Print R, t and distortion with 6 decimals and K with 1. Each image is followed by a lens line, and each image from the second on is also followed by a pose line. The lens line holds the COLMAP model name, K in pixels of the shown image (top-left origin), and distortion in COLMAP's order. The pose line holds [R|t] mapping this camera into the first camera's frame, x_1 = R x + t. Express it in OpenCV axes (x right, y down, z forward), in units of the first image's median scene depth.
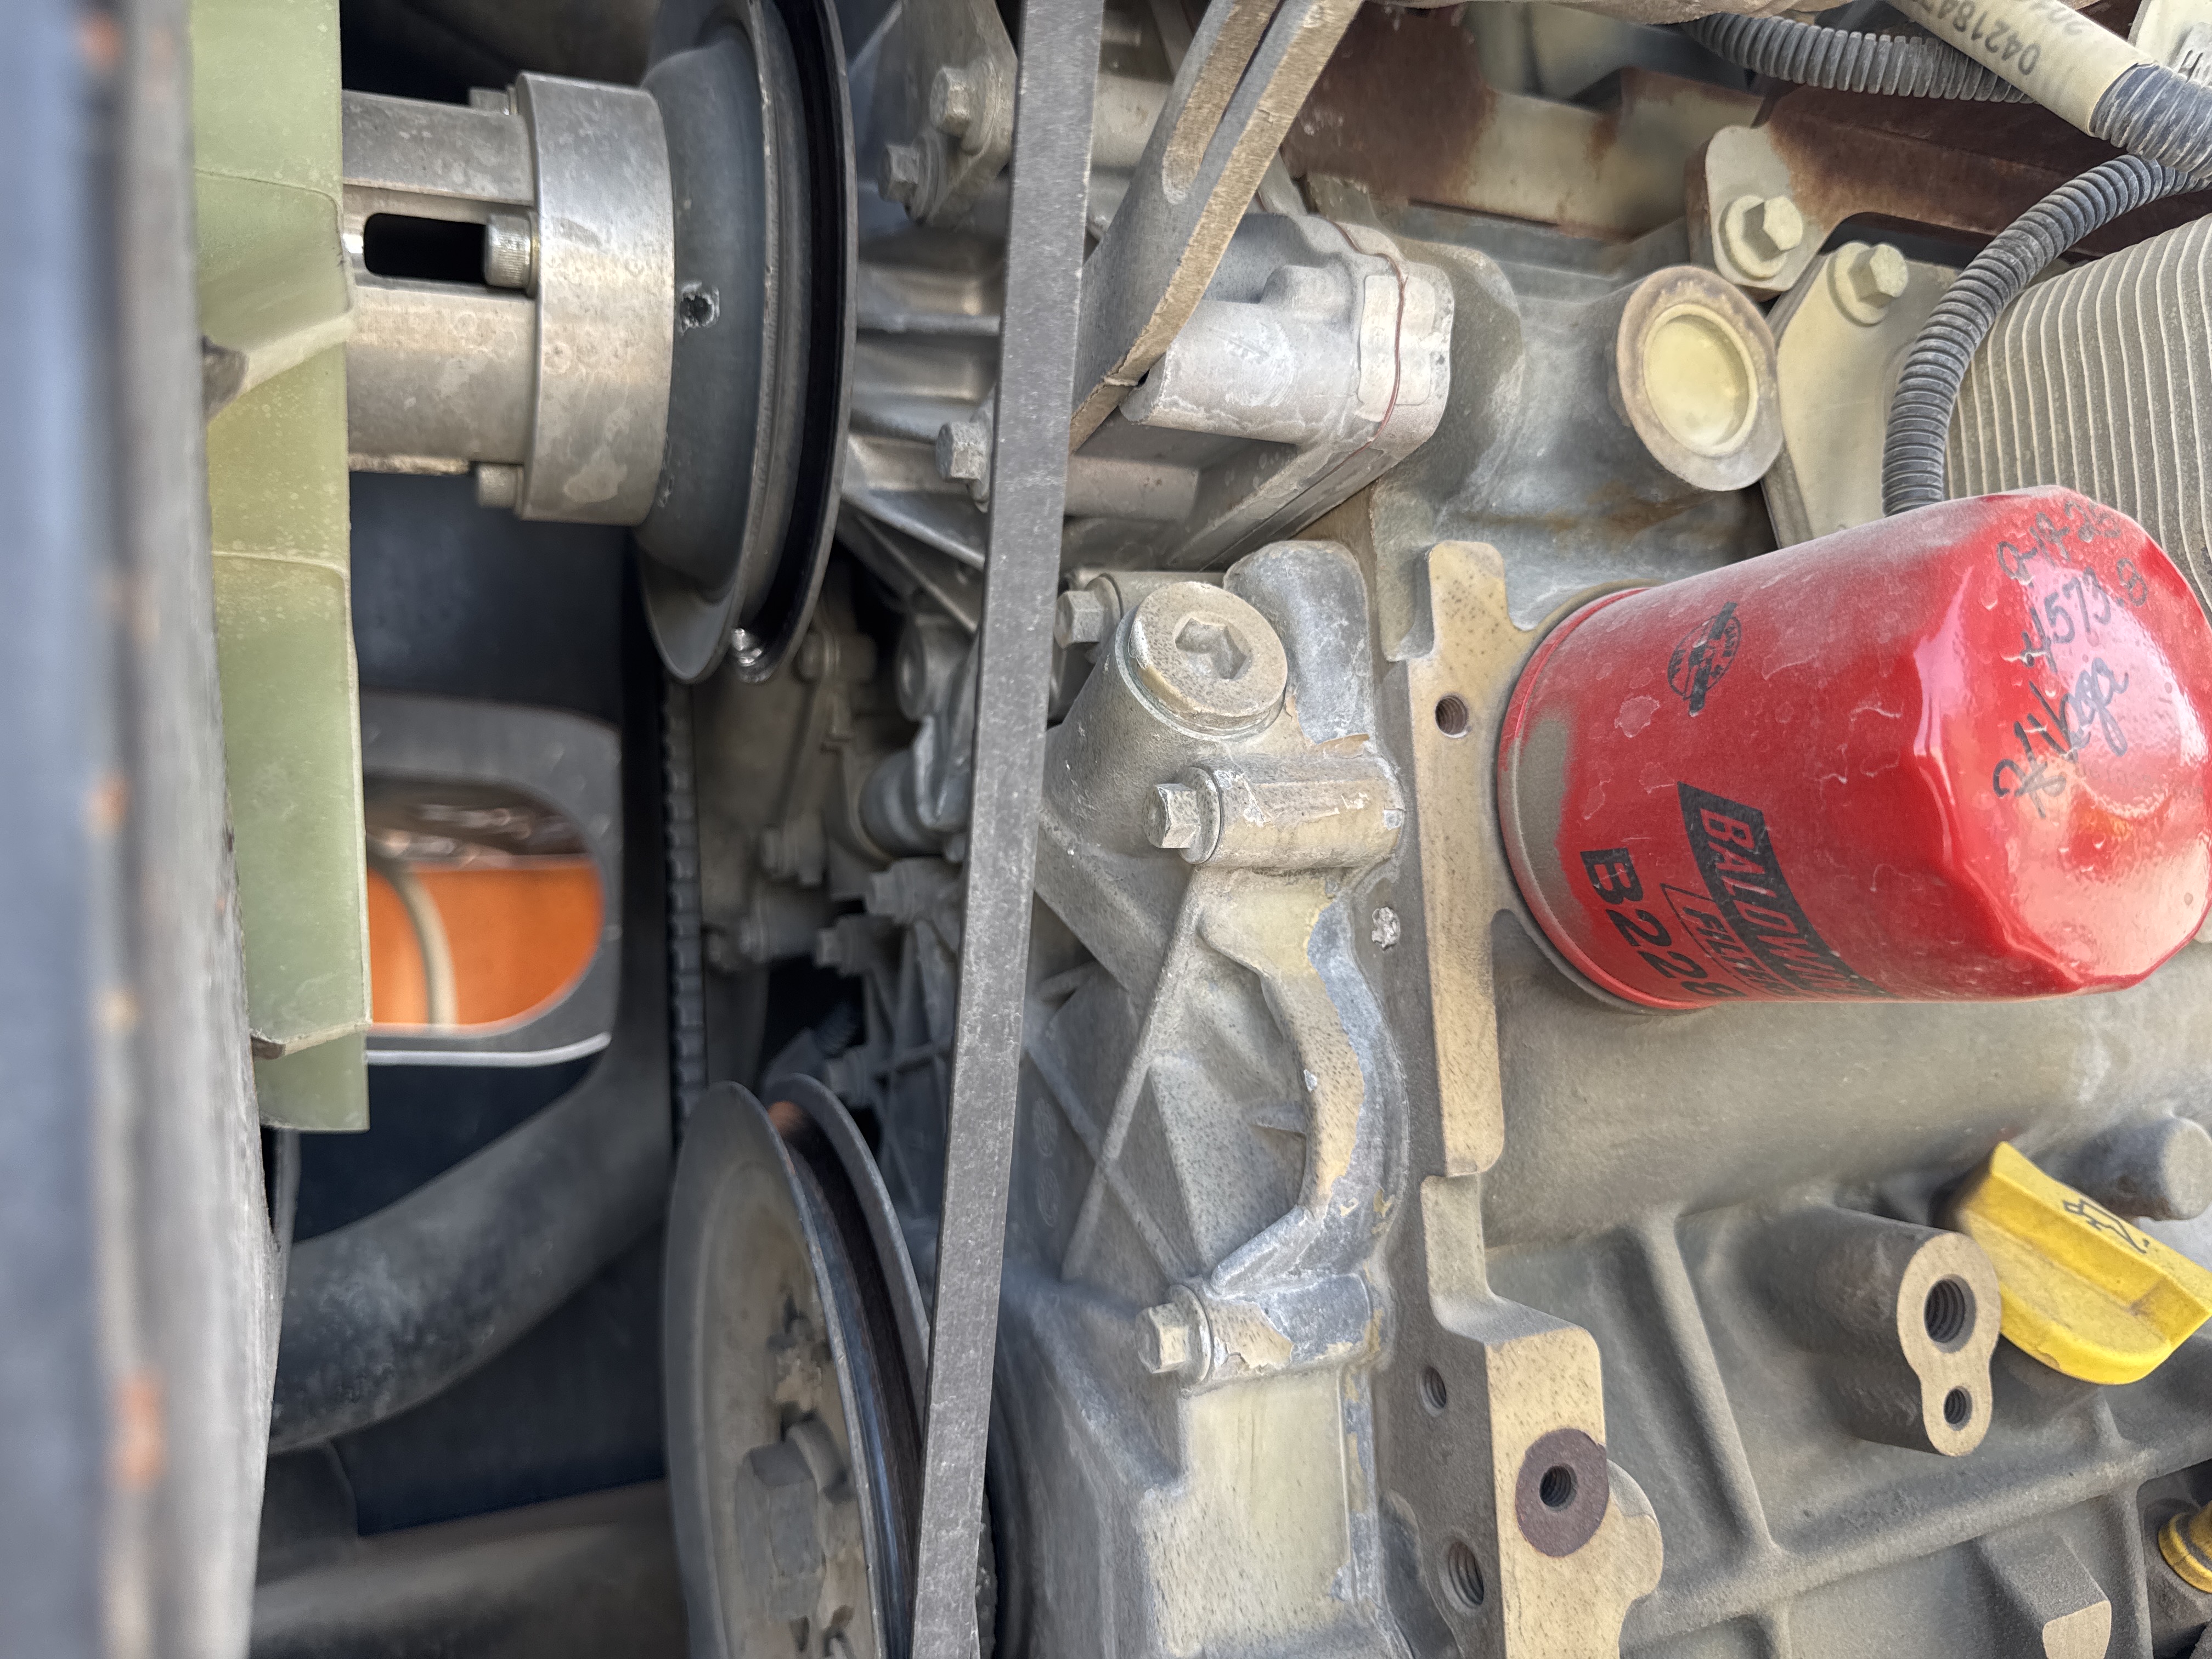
lens RADIAL K [[1617.0, 0, 1106.0], [0, 1617.0, 829.5], [0, 0, 1]] dist [0.070292, -0.137308]
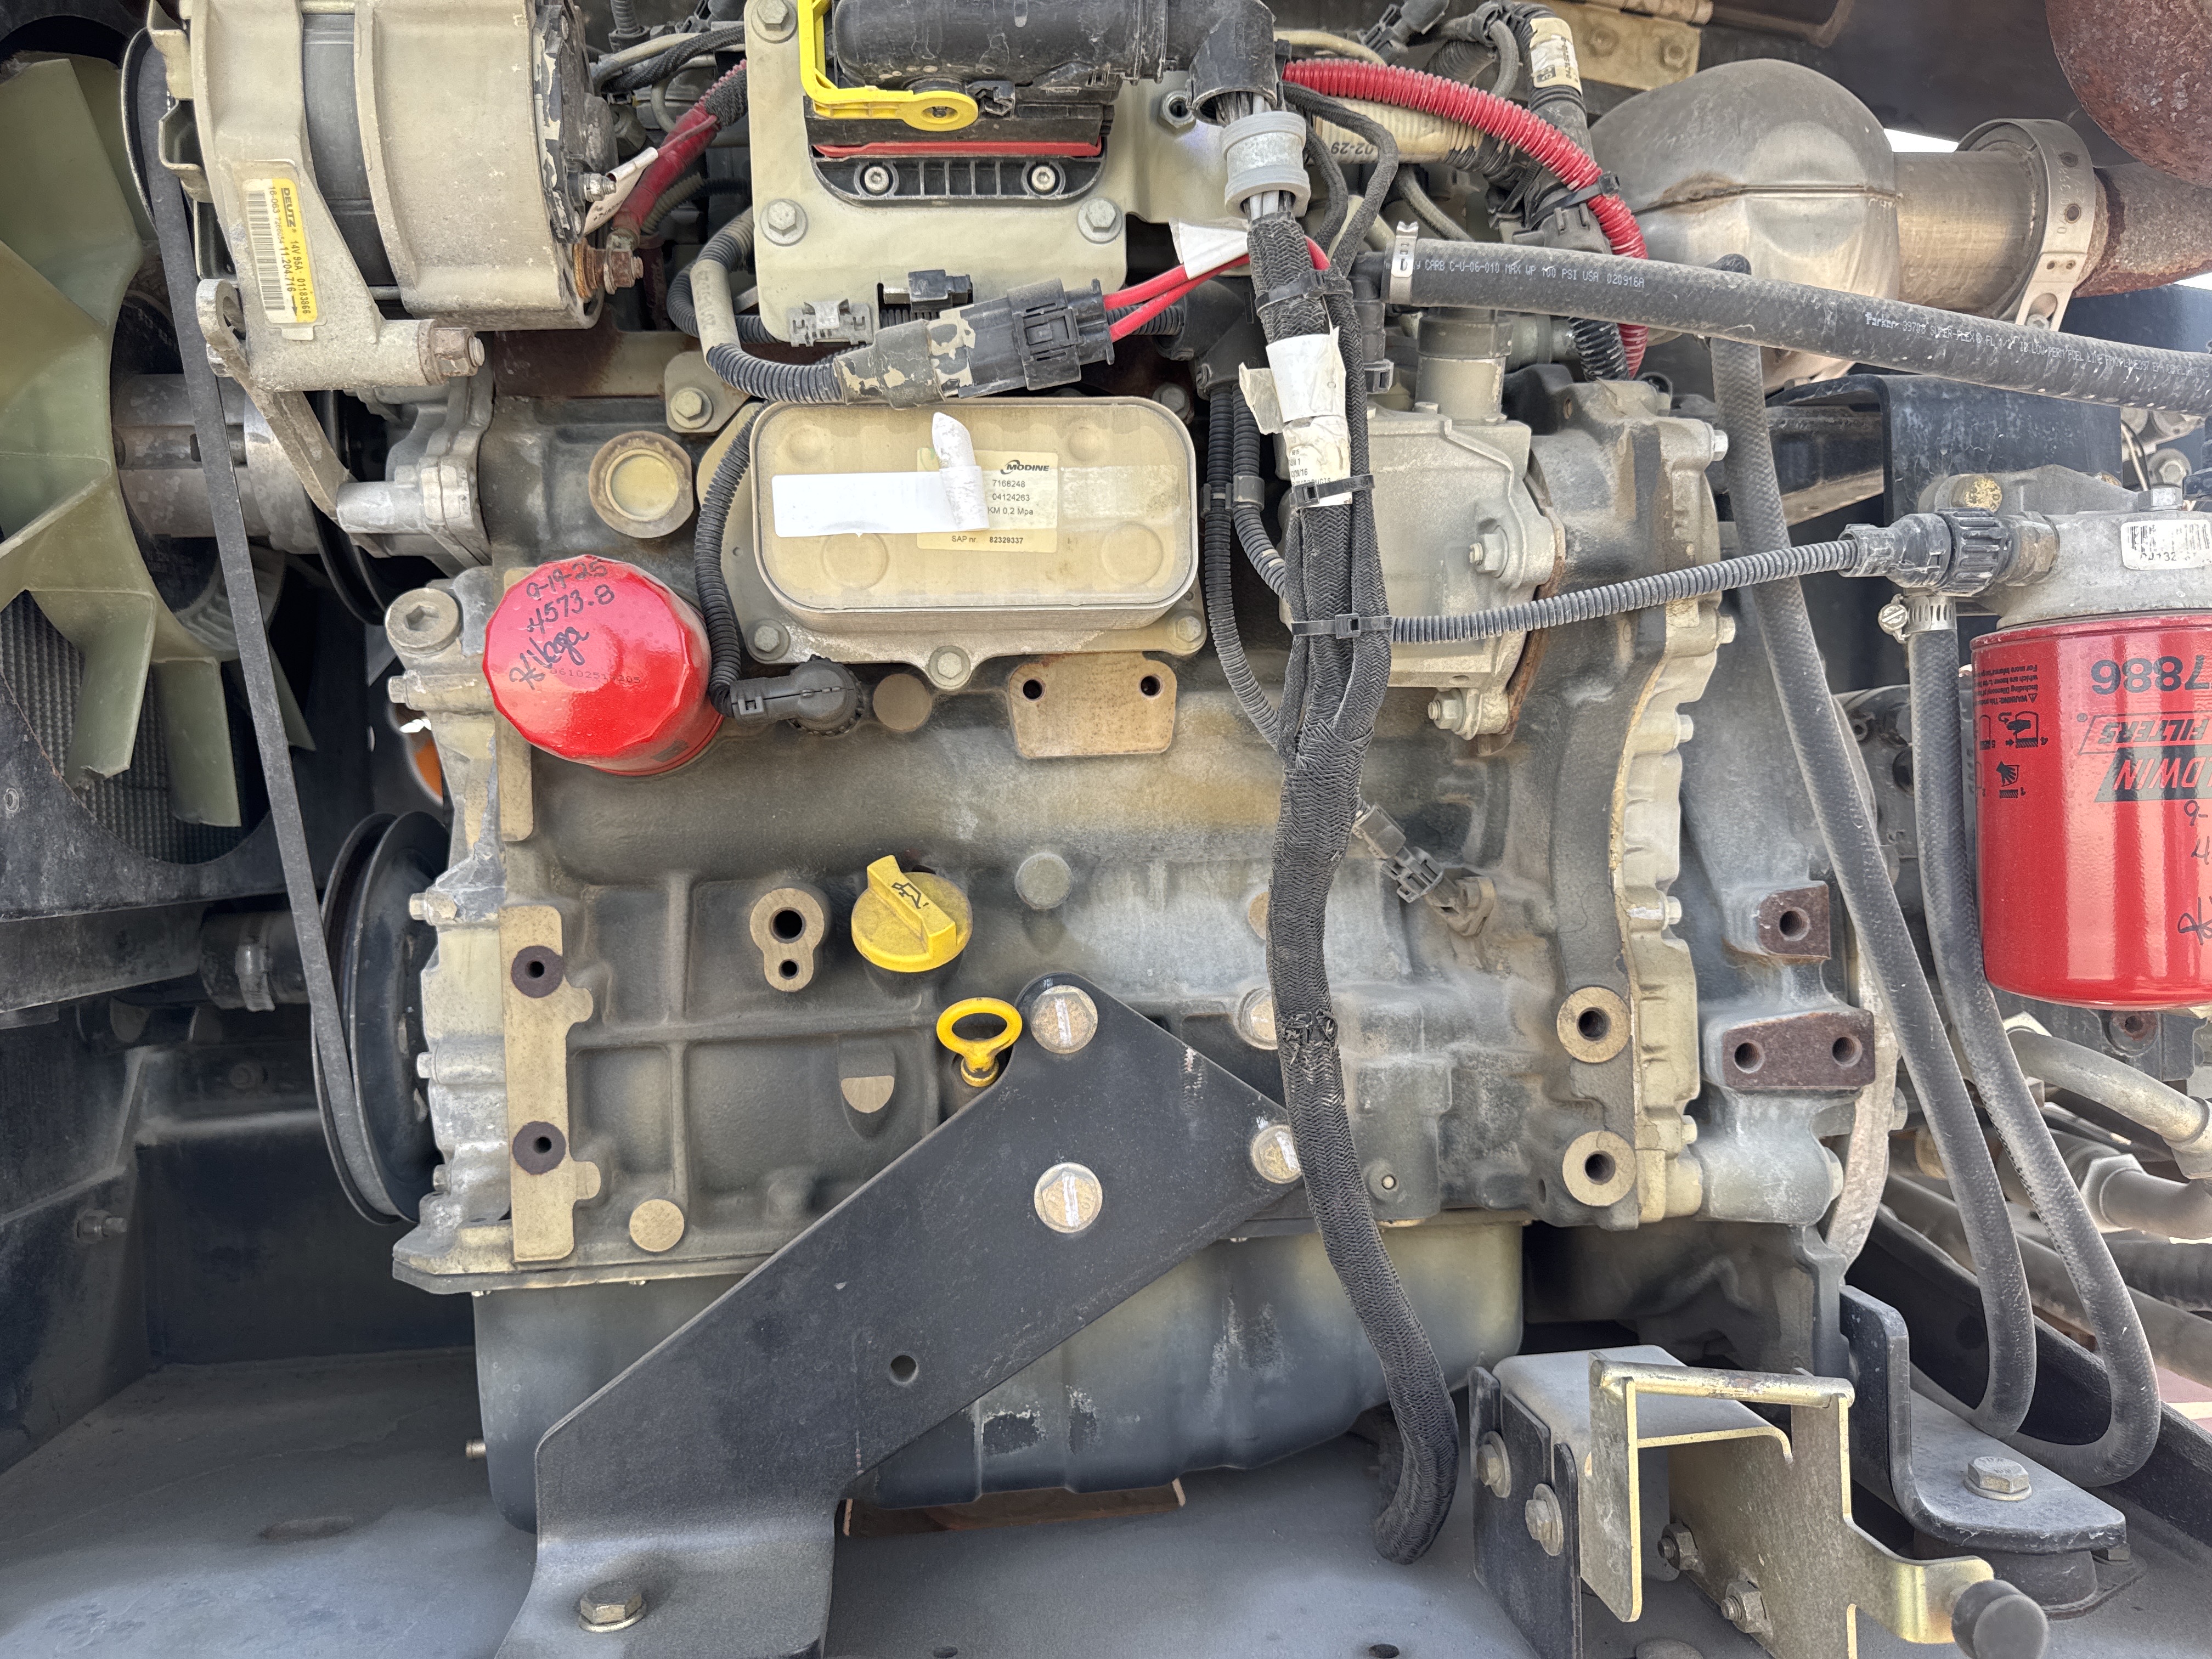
lens RADIAL K [[1650.3, 0, 1108.7], [0, 1650.3, 839.5], [0, 0, 1]] dist [-0.002971, 0.002168]
pose [[0.940631, 0.025219, -0.338494, 1.987485], [0.004679, 0.996178, 0.087221, 0.005475], [0.339400, -0.083627, 0.936917, -1.025233]]
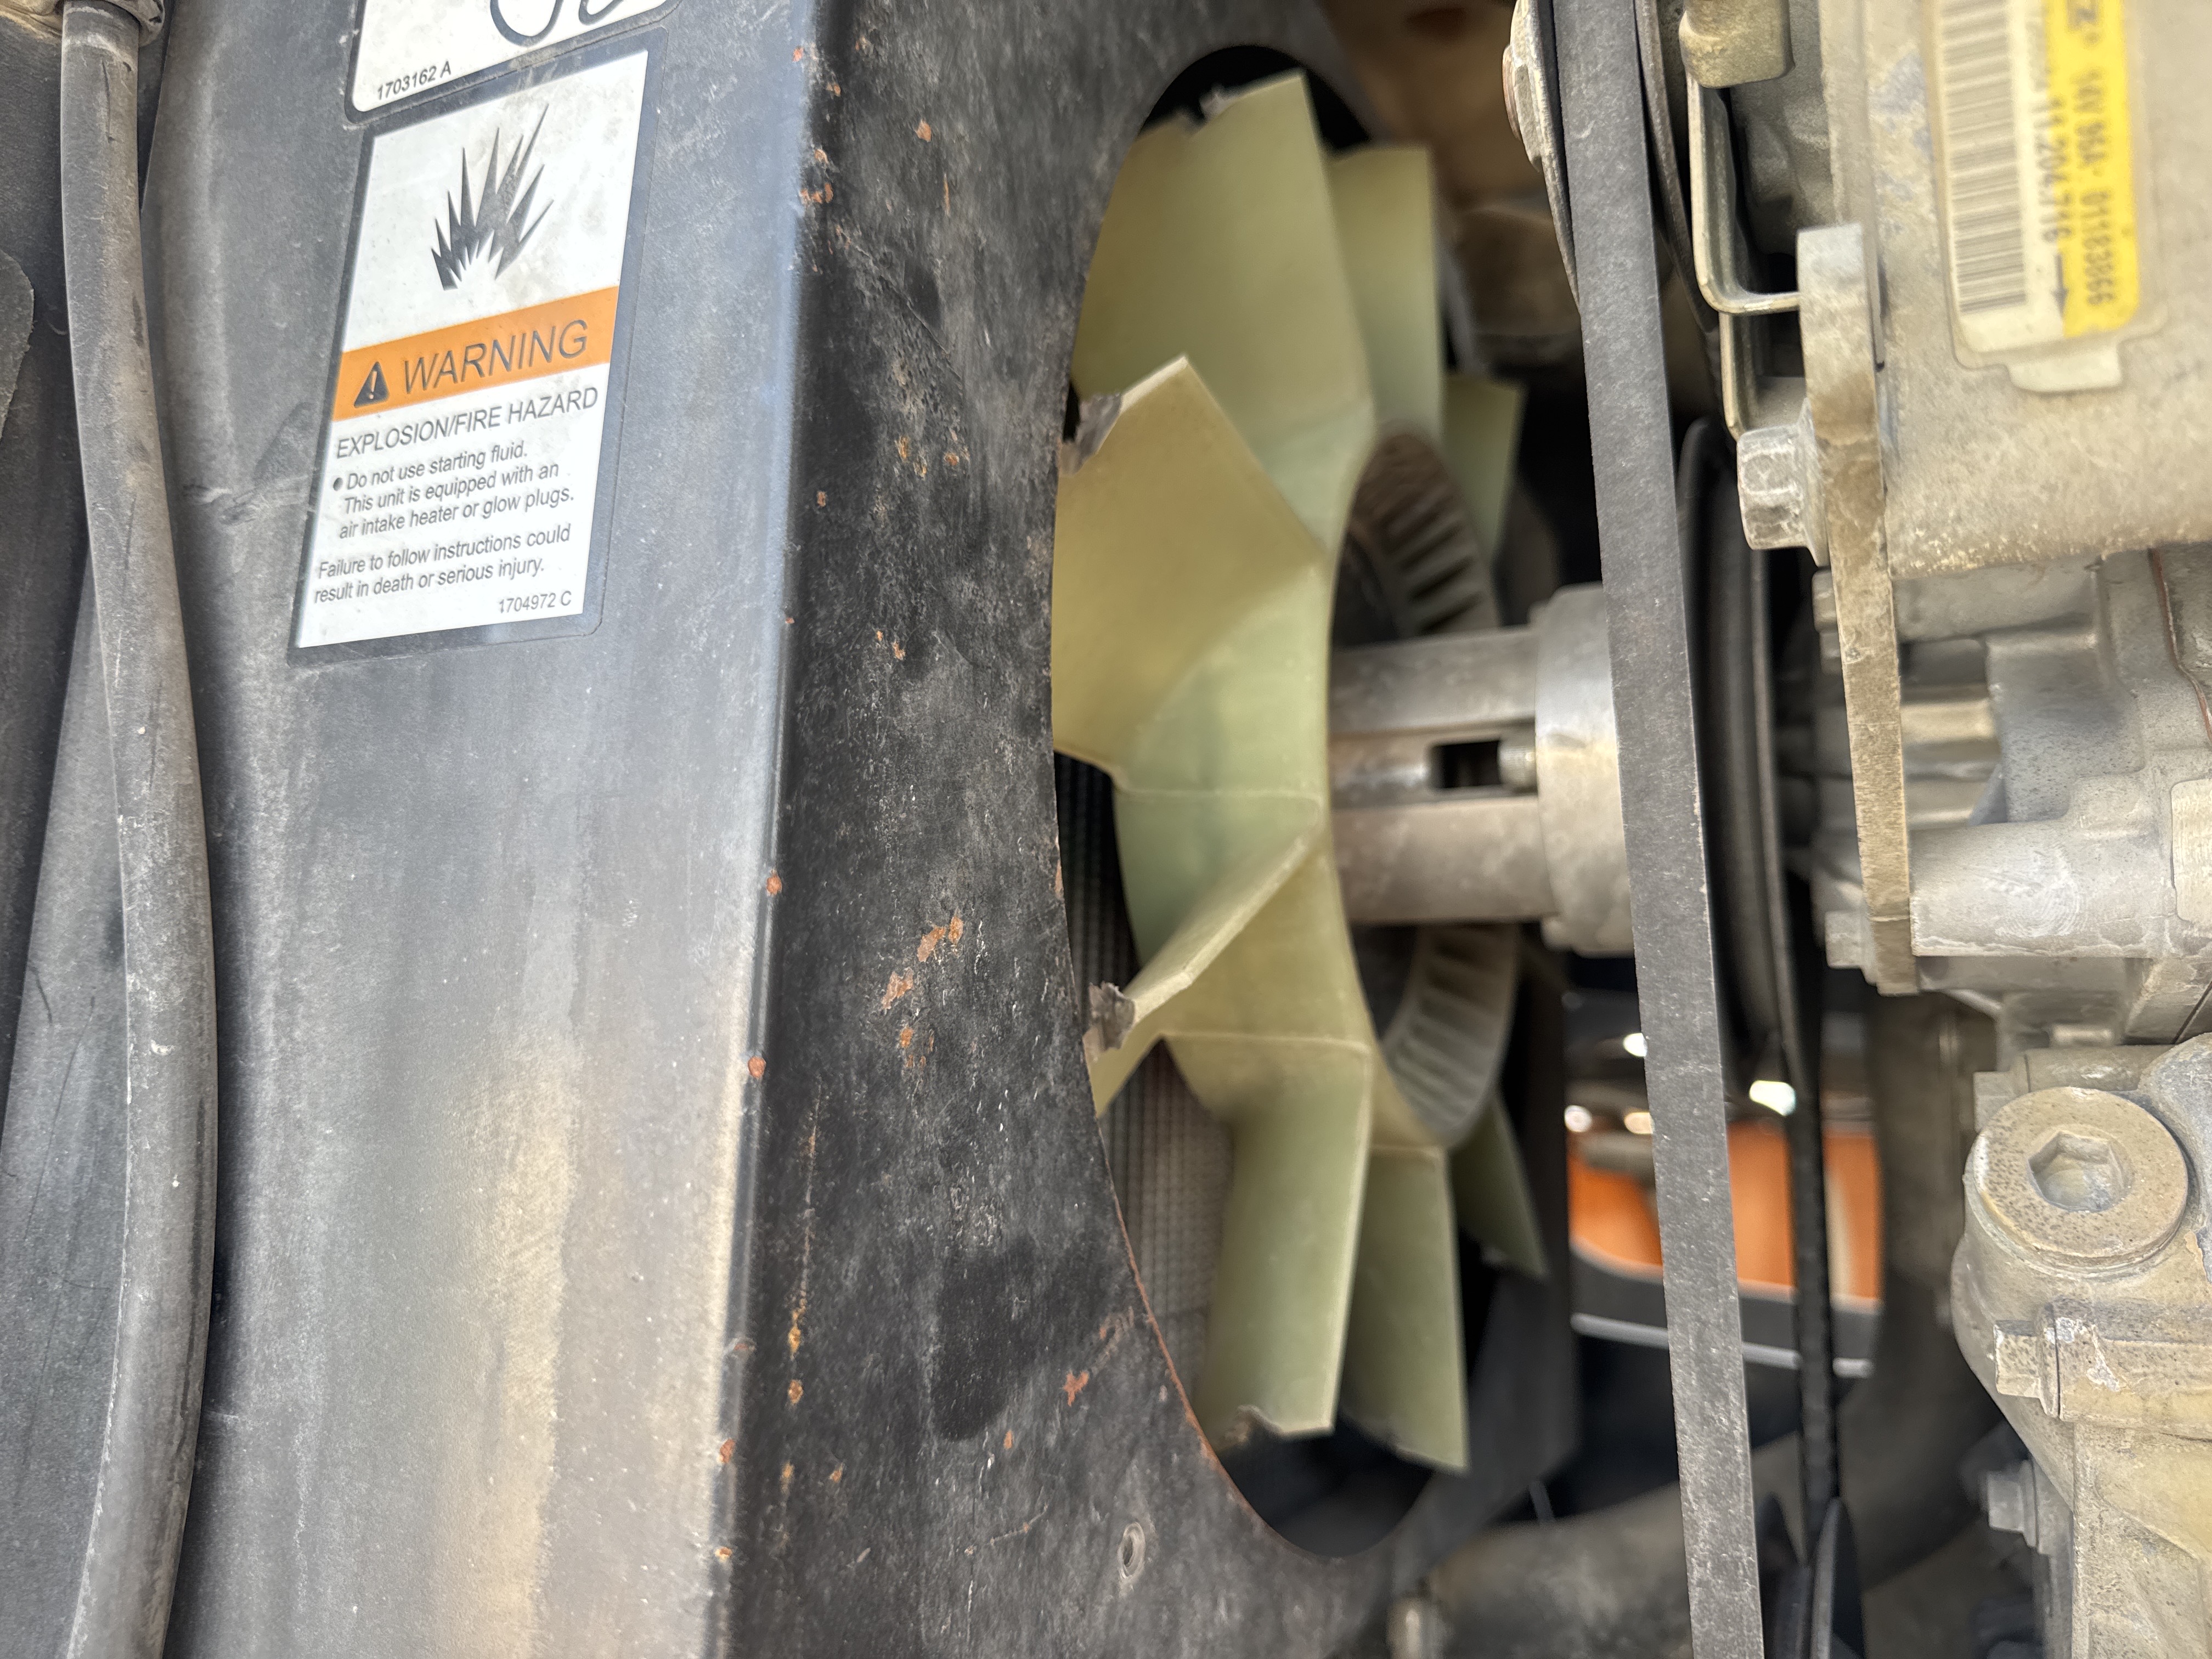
lens RADIAL K [[1652.1, 0, 1114.6], [0, 1652.1, 852.6], [0, 0, 1]] dist [-0.008807, -0.005556]
pose [[0.623484, -0.056973, -0.779757, 0.491258], [-0.016216, 0.996184, -0.085753, -0.217365], [0.781668, 0.066110, 0.620181, 0.005957]]
